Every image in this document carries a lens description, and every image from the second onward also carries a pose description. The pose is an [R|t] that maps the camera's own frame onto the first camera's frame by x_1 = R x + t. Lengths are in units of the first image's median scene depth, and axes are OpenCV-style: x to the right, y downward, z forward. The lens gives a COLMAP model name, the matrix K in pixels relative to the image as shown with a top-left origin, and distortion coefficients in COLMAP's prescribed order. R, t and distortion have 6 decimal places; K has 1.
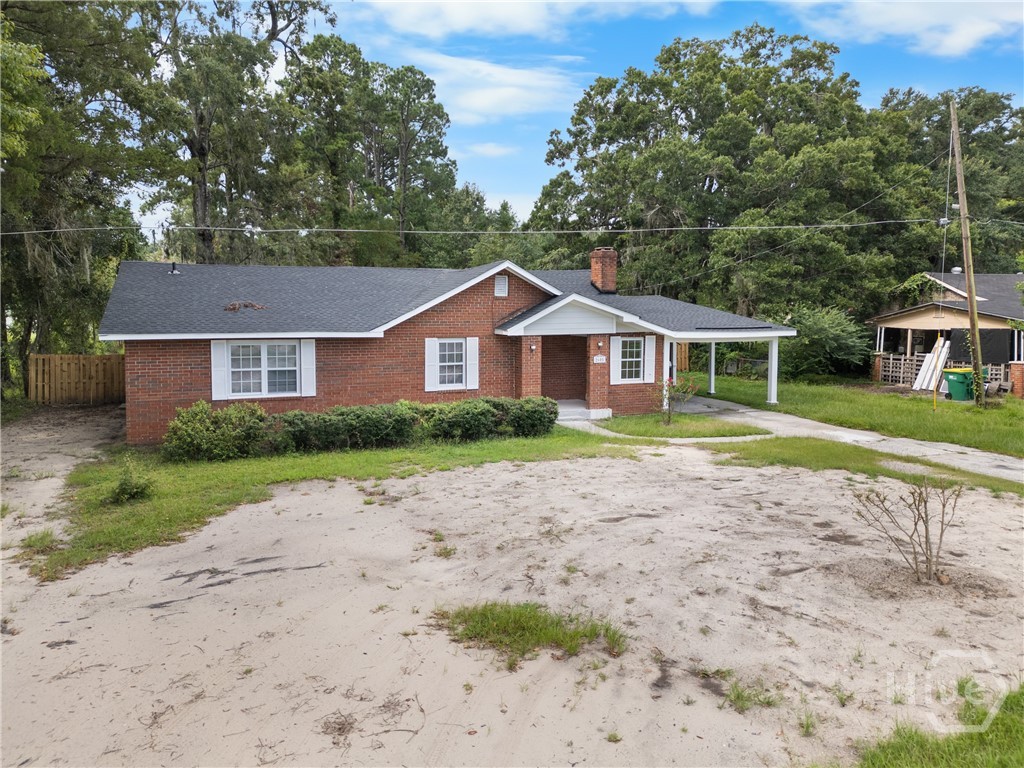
lens RADIAL K [[716.2, 0, 512.0], [0, 716.2, 384.0], [0, 0, 1]] dist [0.087142, -0.100536]
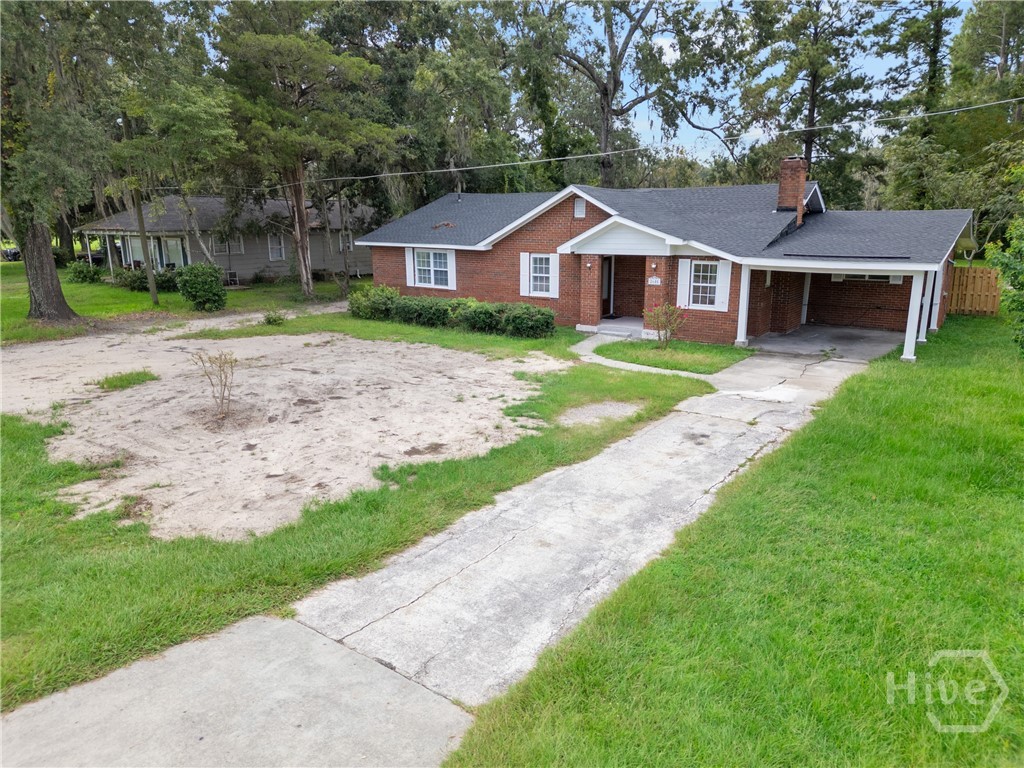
lens RADIAL K [[716.2, 0, 512.0], [0, 716.2, 384.0], [0, 0, 1]] dist [0.087142, -0.100536]
pose [[0.556565, 0.190907, -0.808573, 0.908990], [-0.088461, 0.981326, 0.170804, -0.050308], [0.826081, -0.023536, 0.563060, 0.268816]]
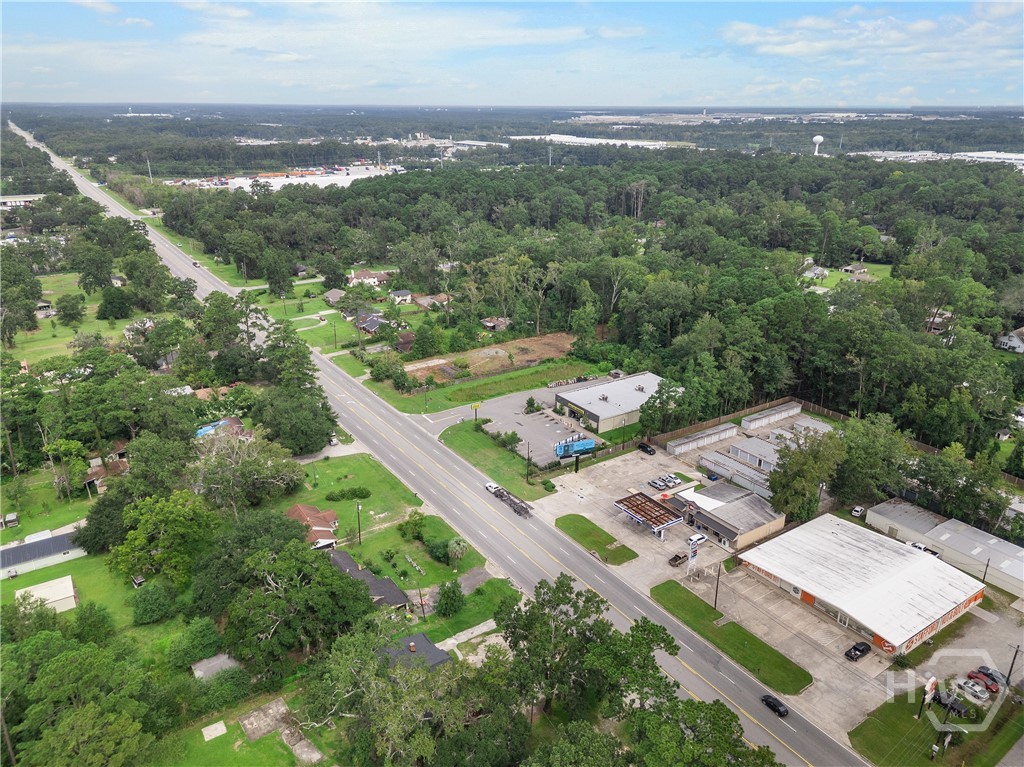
lens RADIAL K [[716.2, 0, 512.0], [0, 716.2, 383.5], [0, 0, 1]] dist [0.087142, -0.100536]
pose [[-0.227240, -0.350390, 0.908619, -4.727797], [0.111592, 0.917513, 0.381728, -4.447845], [-0.967424, 0.188139, -0.169395, 1.076610]]
